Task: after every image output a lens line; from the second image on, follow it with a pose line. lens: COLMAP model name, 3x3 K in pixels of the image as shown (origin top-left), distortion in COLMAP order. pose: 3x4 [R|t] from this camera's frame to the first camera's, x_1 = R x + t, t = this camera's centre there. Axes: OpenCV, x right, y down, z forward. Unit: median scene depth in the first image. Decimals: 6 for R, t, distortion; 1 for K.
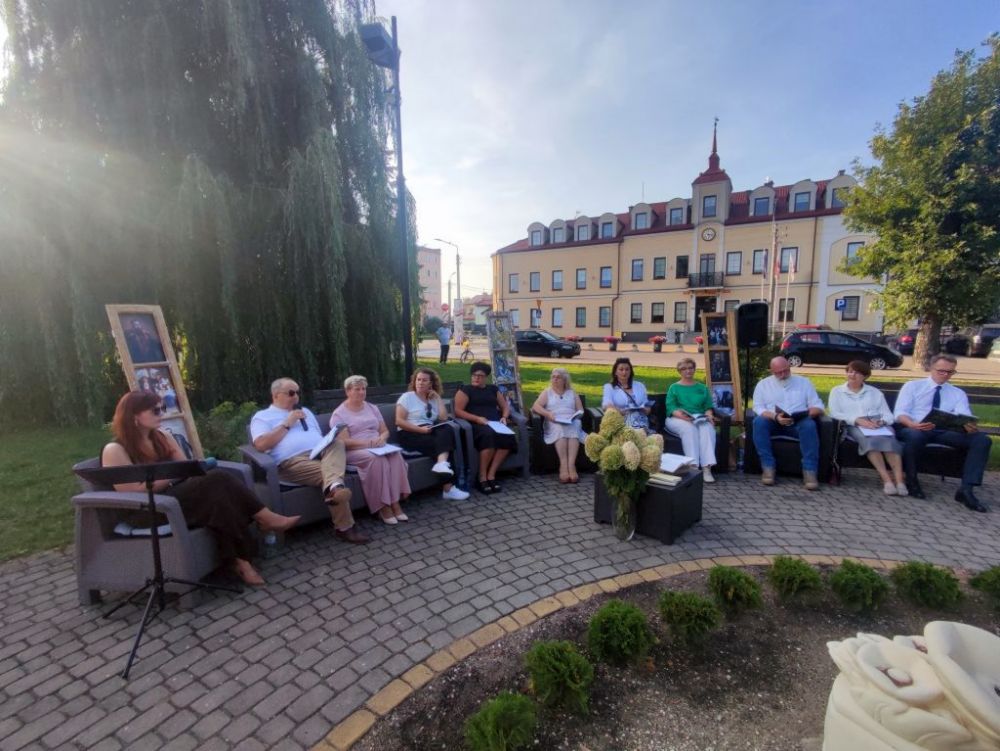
lens RADIAL K [[461.1, 0, 509.9], [0, 461.1, 383.3], [0, 0, 1]] dist [0.002312, 0.000267]
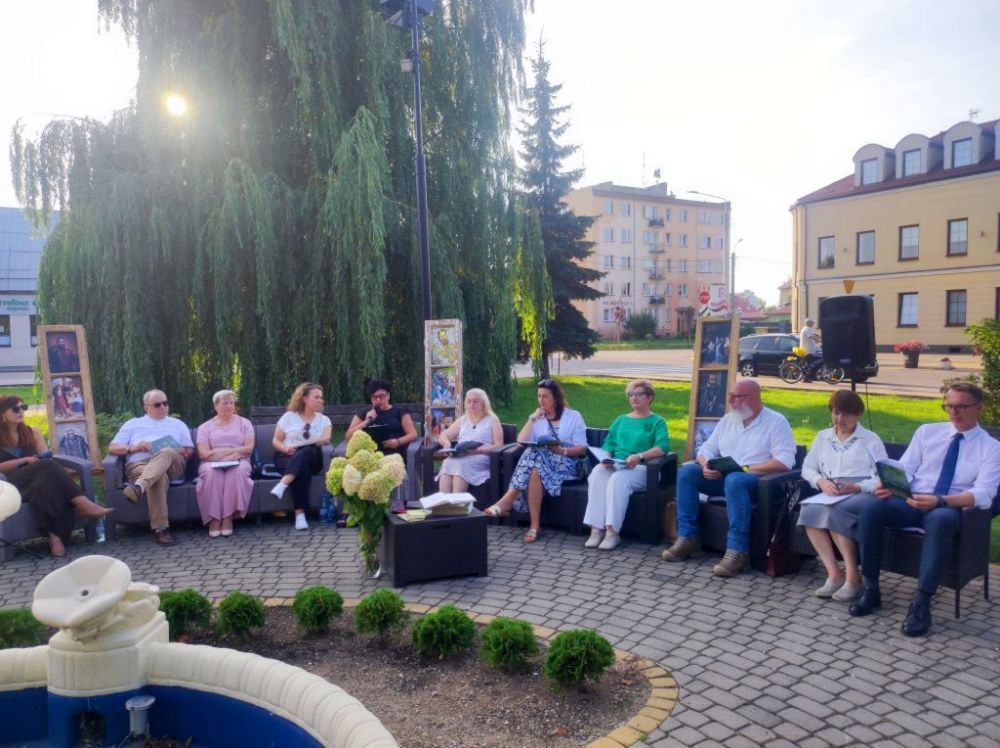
lens RADIAL K [[747.1, 0, 502.3], [0, 747.1, 373.3], [0, 0, 1]] dist [0.040833, -0.035922]
pose [[0.886099, 0.016718, -0.463195, 0.109957], [-0.044806, 0.997758, -0.049703, 0.000165], [0.461326, 0.064796, 0.884861, -0.019319]]
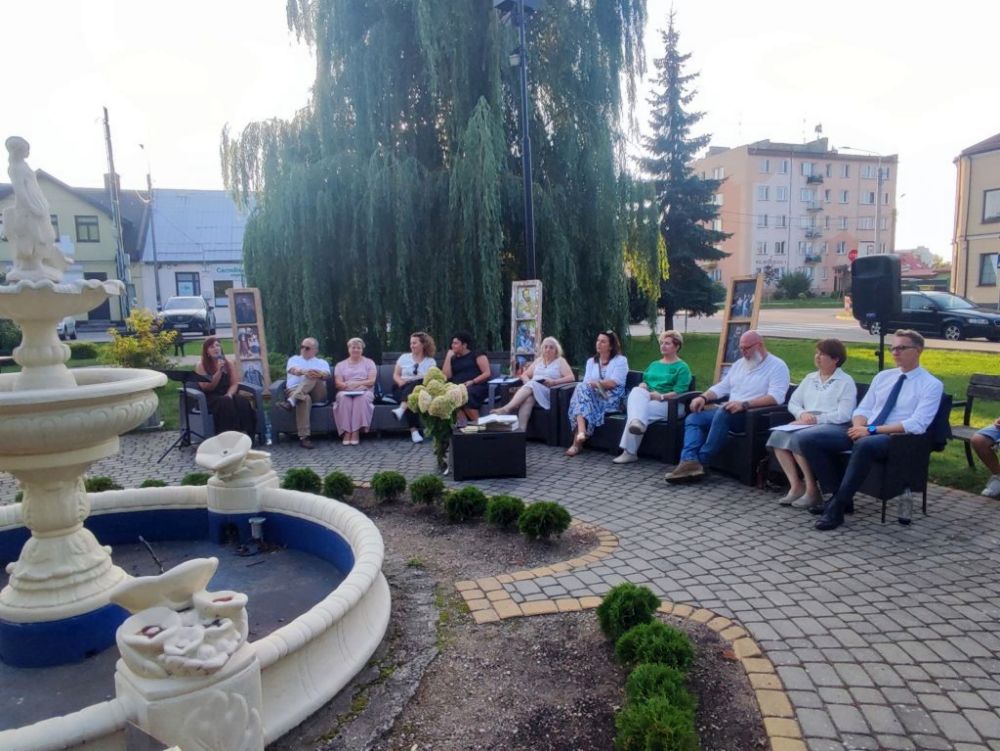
lens RADIAL K [[702.1, 0, 508.6], [0, 702.1, 388.5], [0, 0, 1]] dist [0.006049, -0.000842]
pose [[0.767583, 0.072727, -0.636810, 0.148081], [-0.059770, 0.997334, 0.041856, 0.002276], [0.638156, 0.005934, 0.769884, -0.029813]]
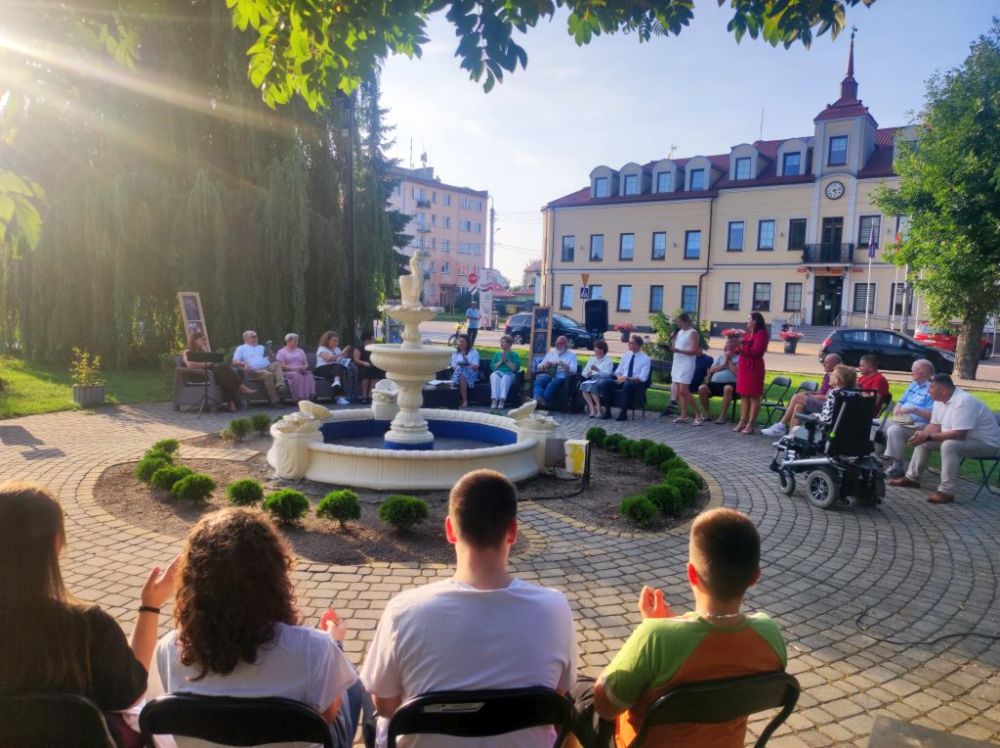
lens RADIAL K [[747.1, 0, 502.3], [0, 747.1, 373.3], [0, 0, 1]] dist [0.040833, -0.035922]
pose [[0.988008, 0.052554, -0.145182, 0.108499], [-0.057081, 0.997999, -0.027196, 0.020591], [0.143463, 0.035158, 0.989031, -0.212195]]
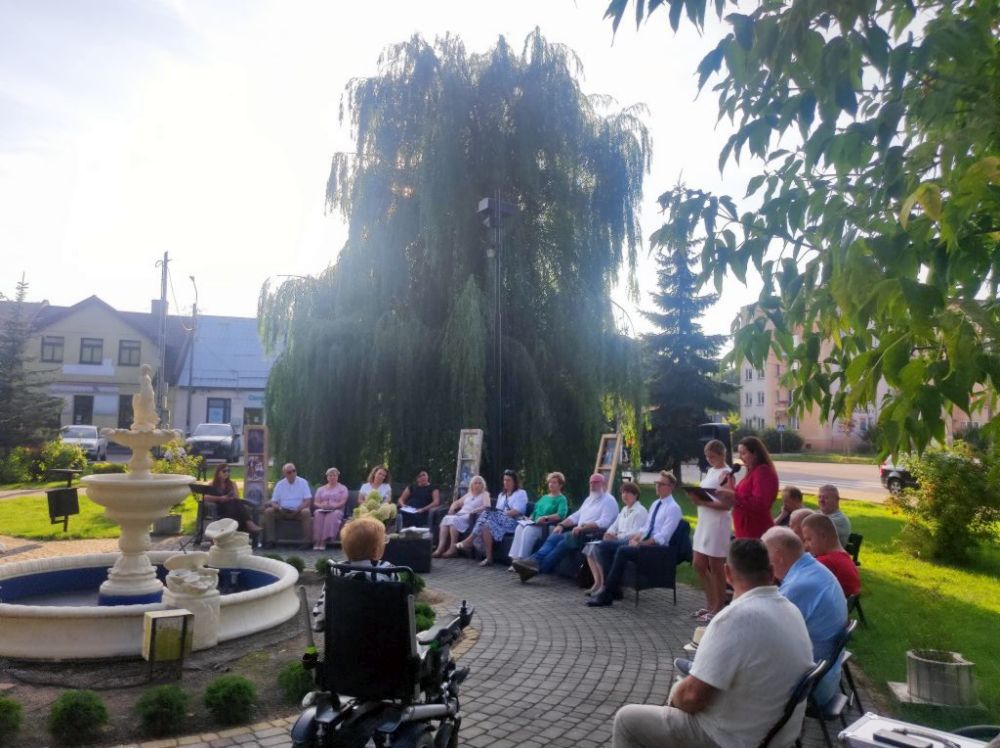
lens RADIAL K [[813.8, 0, 500.0], [0, 813.8, 374.0], [0, 0, 1]] dist [0.046338, -0.048874]
pose [[0.704740, -0.029792, -0.708840, 0.260713], [-0.111132, 0.982149, -0.151768, 0.003862], [0.700707, 0.185732, 0.688849, -0.083209]]
